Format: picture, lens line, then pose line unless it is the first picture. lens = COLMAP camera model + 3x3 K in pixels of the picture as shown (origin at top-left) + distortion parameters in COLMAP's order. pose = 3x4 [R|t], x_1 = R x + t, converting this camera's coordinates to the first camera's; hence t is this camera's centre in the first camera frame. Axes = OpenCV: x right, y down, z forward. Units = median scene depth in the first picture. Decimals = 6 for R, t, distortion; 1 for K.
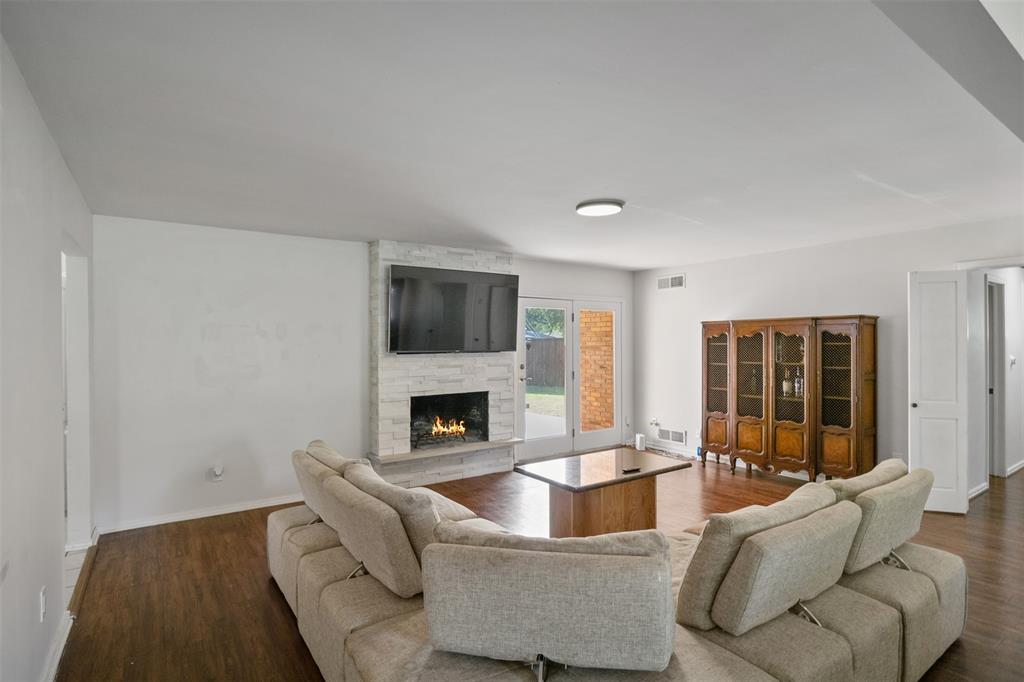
lens RADIAL K [[509.1, 0, 508.2], [0, 509.1, 342.9], [0, 0, 1]] dist [0.003763, -0.004687]
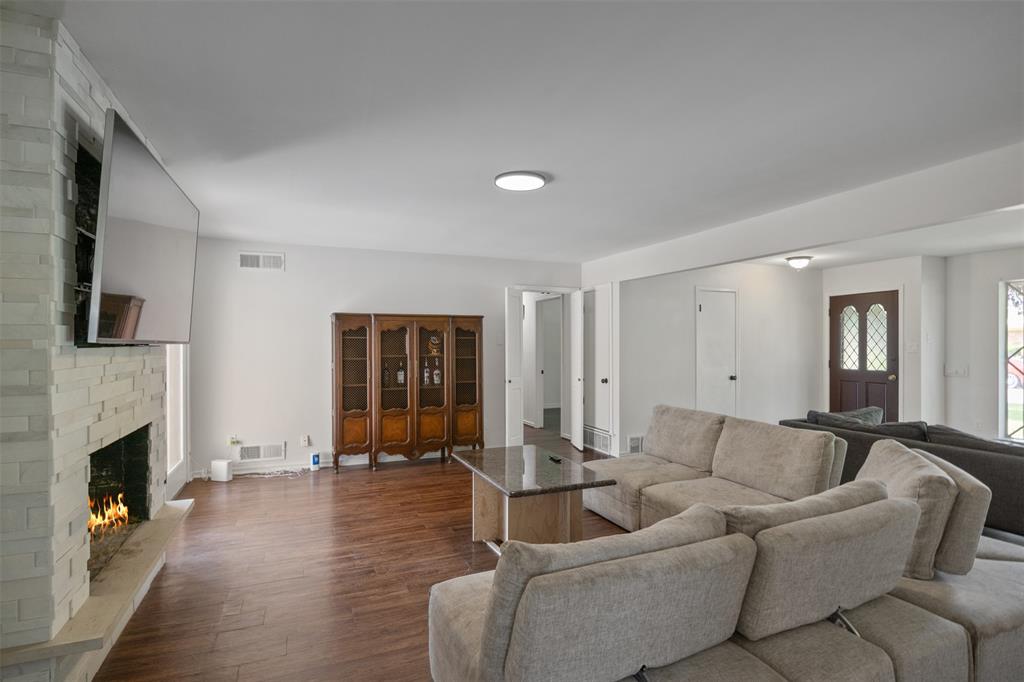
lens RADIAL K [[509.1, 0, 511.3], [0, 509.1, 342.7], [0, 0, 1]] dist [0.003763, -0.004687]
pose [[0.214629, 0.006118, 0.976677, -0.471467], [-0.001472, 0.999981, -0.005940, 0.017784], [-0.976695, -0.000163, 0.214634, 0.551502]]
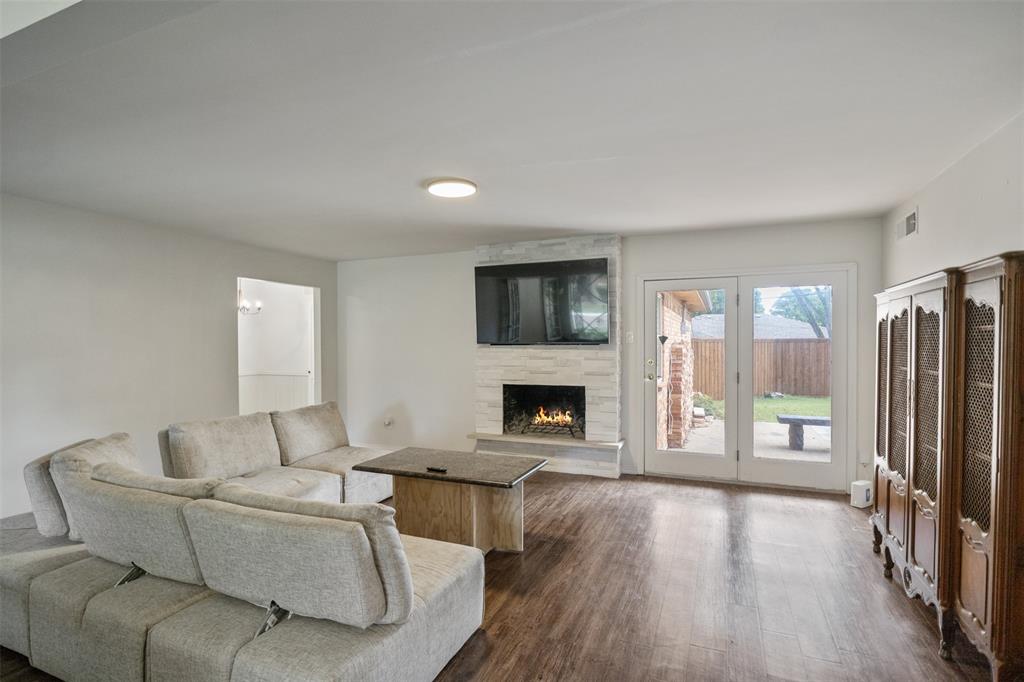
lens RADIAL K [[509.1, 0, 510.7], [0, 509.1, 347.1], [0, 0, 1]] dist [0.003763, -0.004687]
pose [[0.547100, 0.010659, -0.836999, 0.689957], [0.001770, 0.999902, 0.013890, 0.010084], [0.837065, -0.009081, 0.547027, 0.388517]]
